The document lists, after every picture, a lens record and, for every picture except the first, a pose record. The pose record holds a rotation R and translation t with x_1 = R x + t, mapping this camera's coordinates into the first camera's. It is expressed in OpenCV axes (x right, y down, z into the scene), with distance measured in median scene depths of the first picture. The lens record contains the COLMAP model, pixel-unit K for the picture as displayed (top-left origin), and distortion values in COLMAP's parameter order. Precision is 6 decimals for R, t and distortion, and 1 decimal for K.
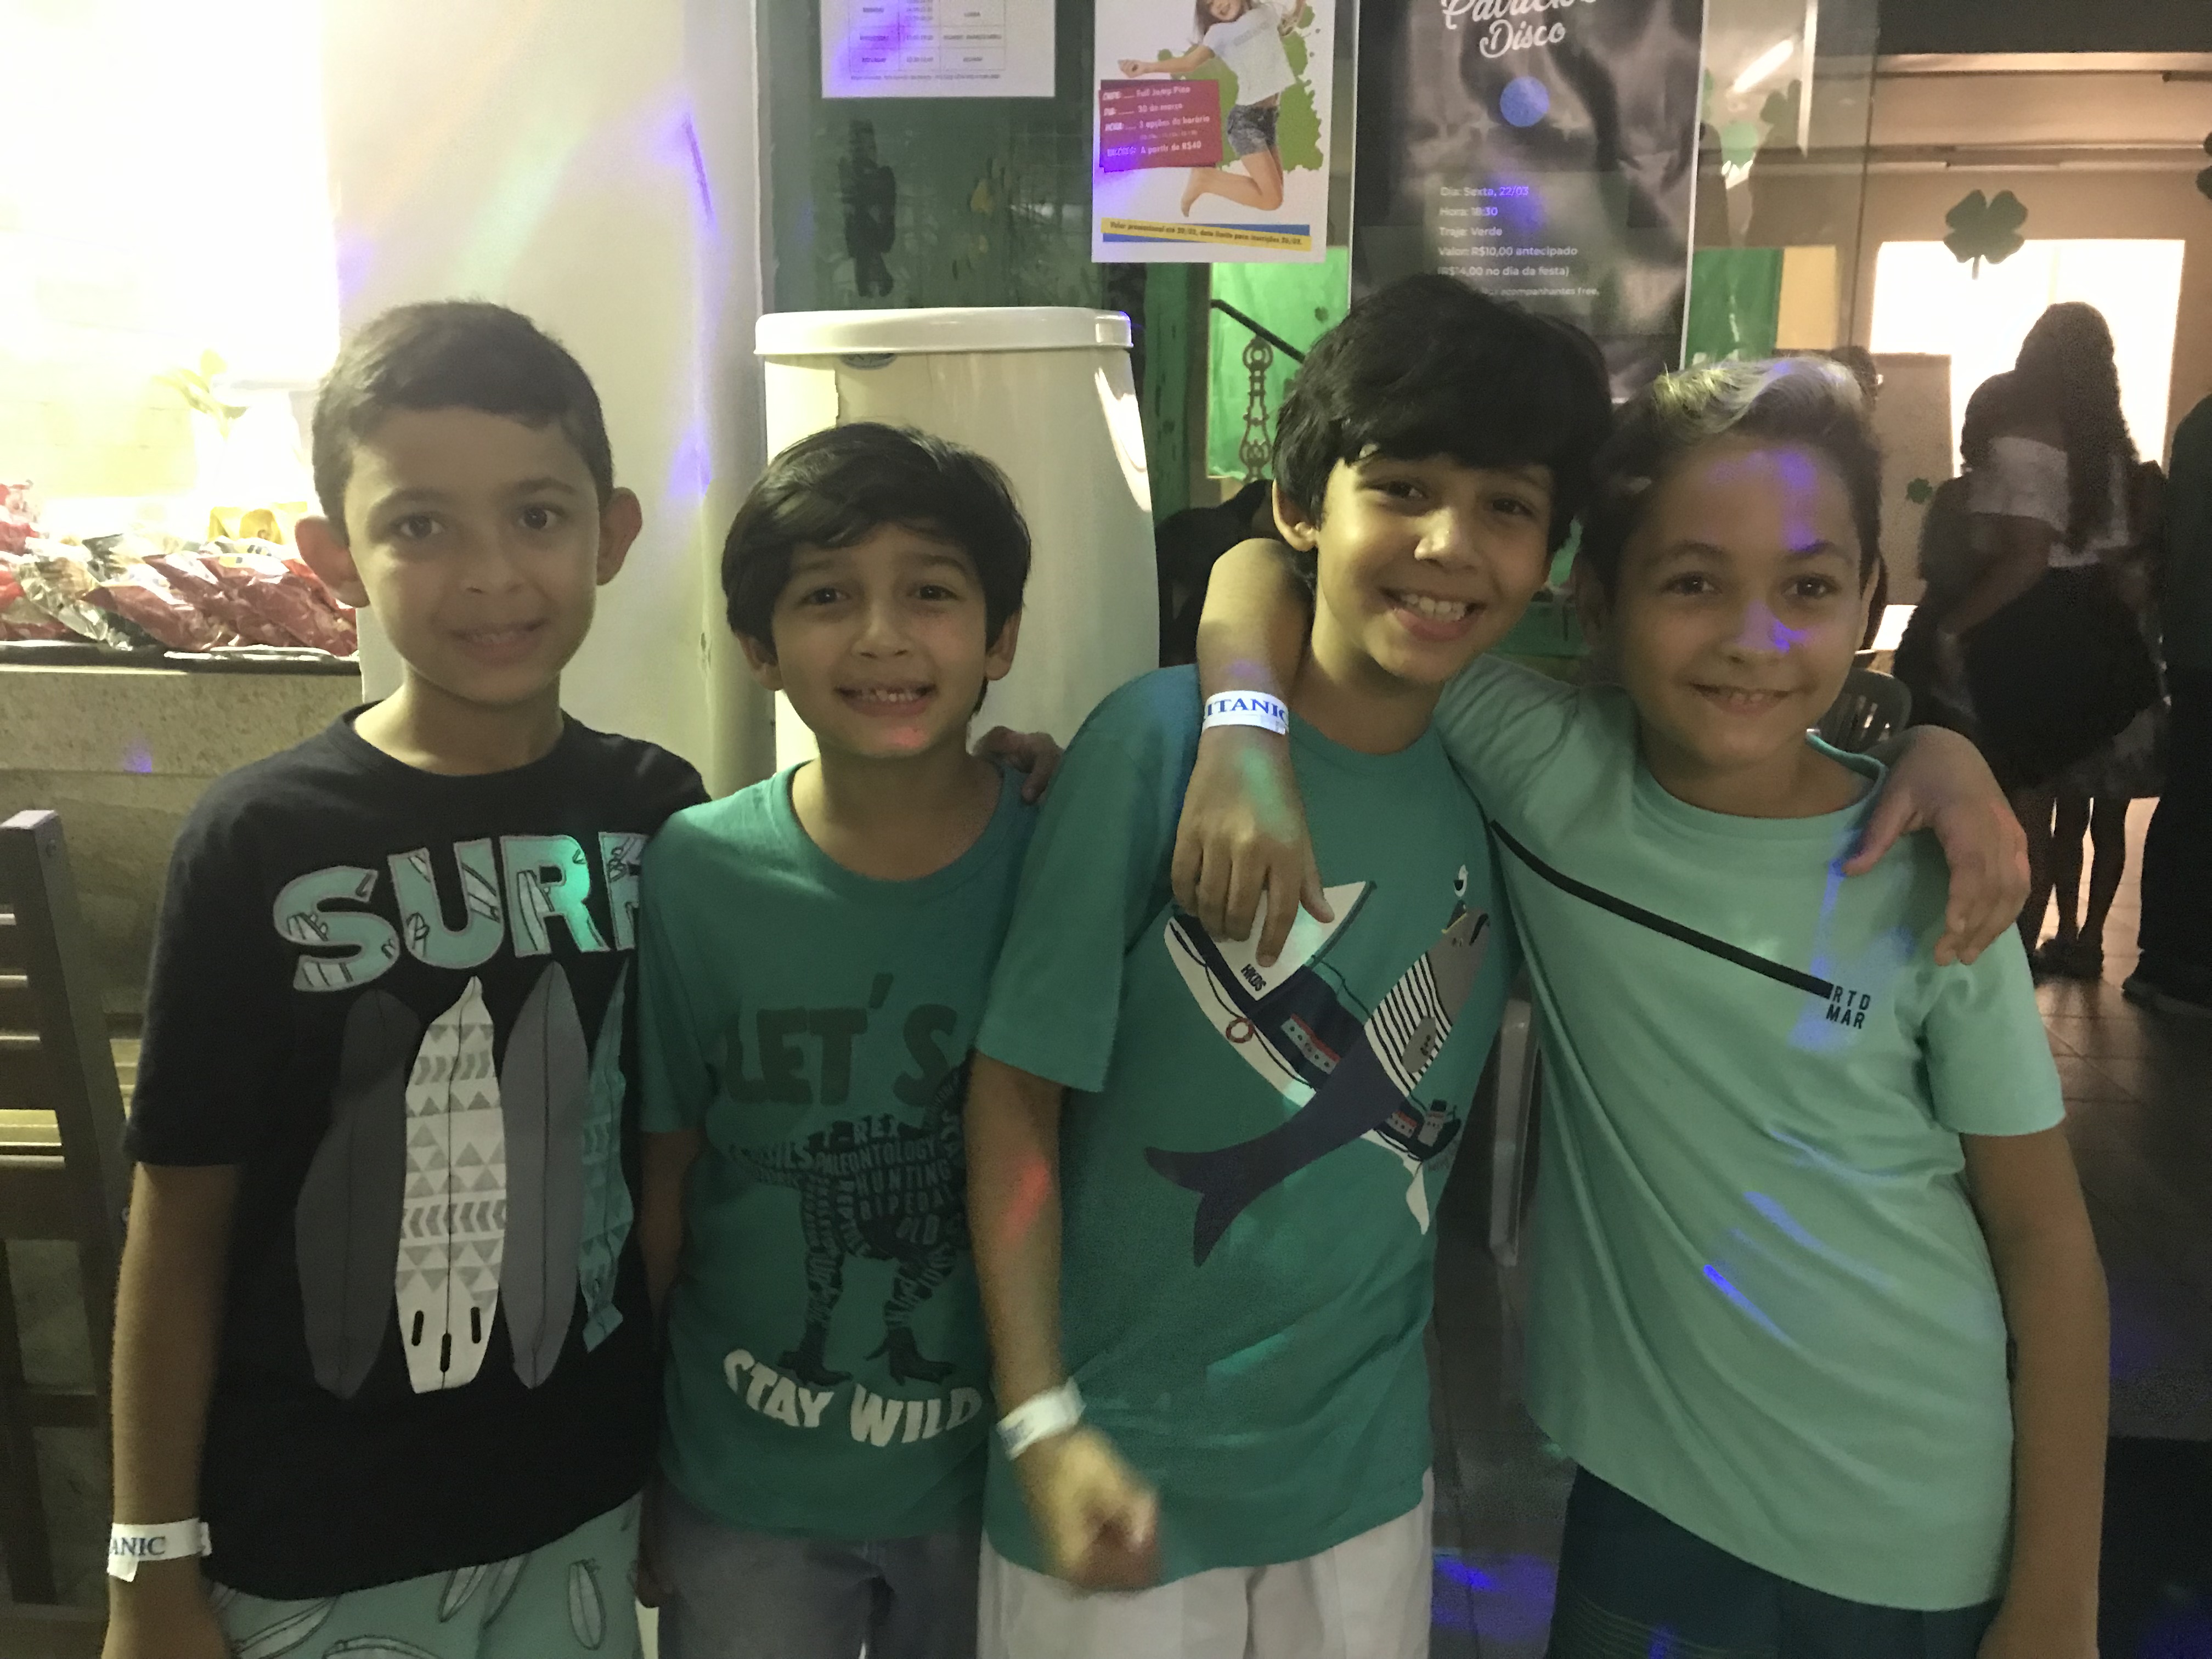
lens RADIAL K [[1802.3, 0, 1102.9], [0, 1802.3, 840.1], [0, 0, 1]] dist [0.014735, 0.002789]
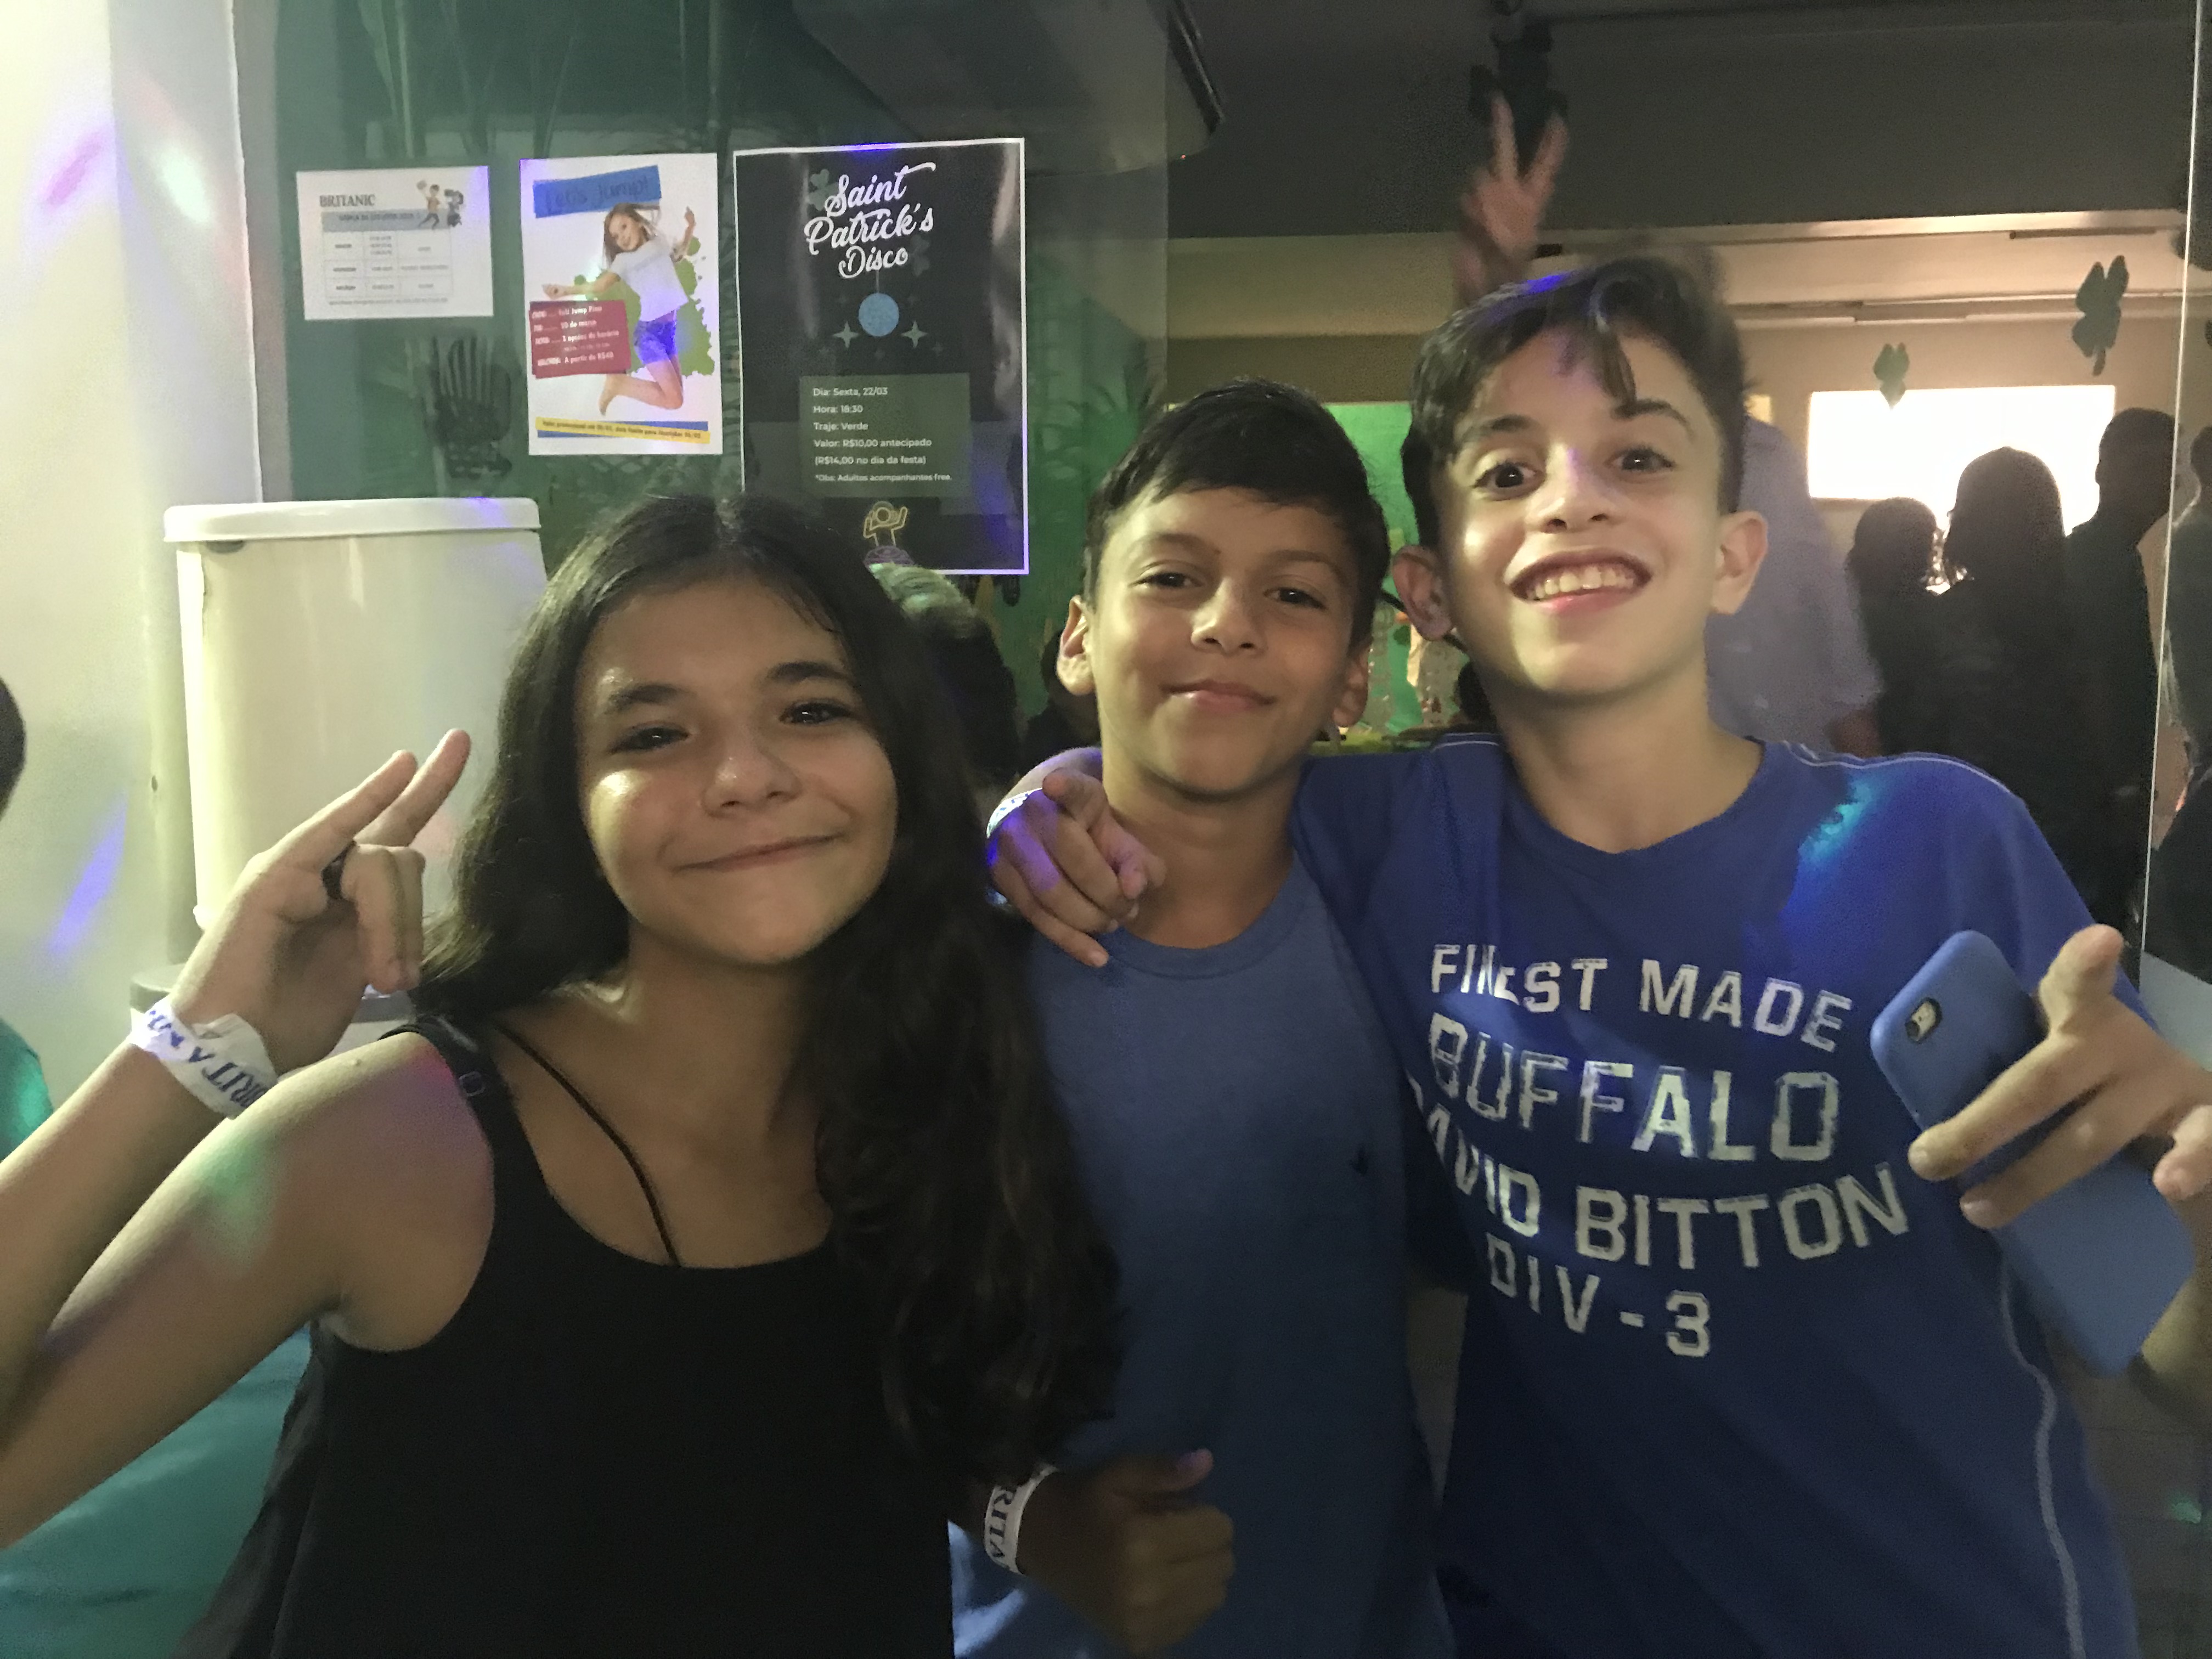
lens RADIAL K [[1802.3, 0, 1111.0], [0, 1802.3, 822.8], [0, 0, 1]] dist [0.014735, 0.002789]
pose [[0.995223, 0.007850, -0.097313, 0.484740], [-0.015860, 0.996522, -0.081811, 0.000415], [0.096332, 0.082964, 0.991886, -0.083638]]
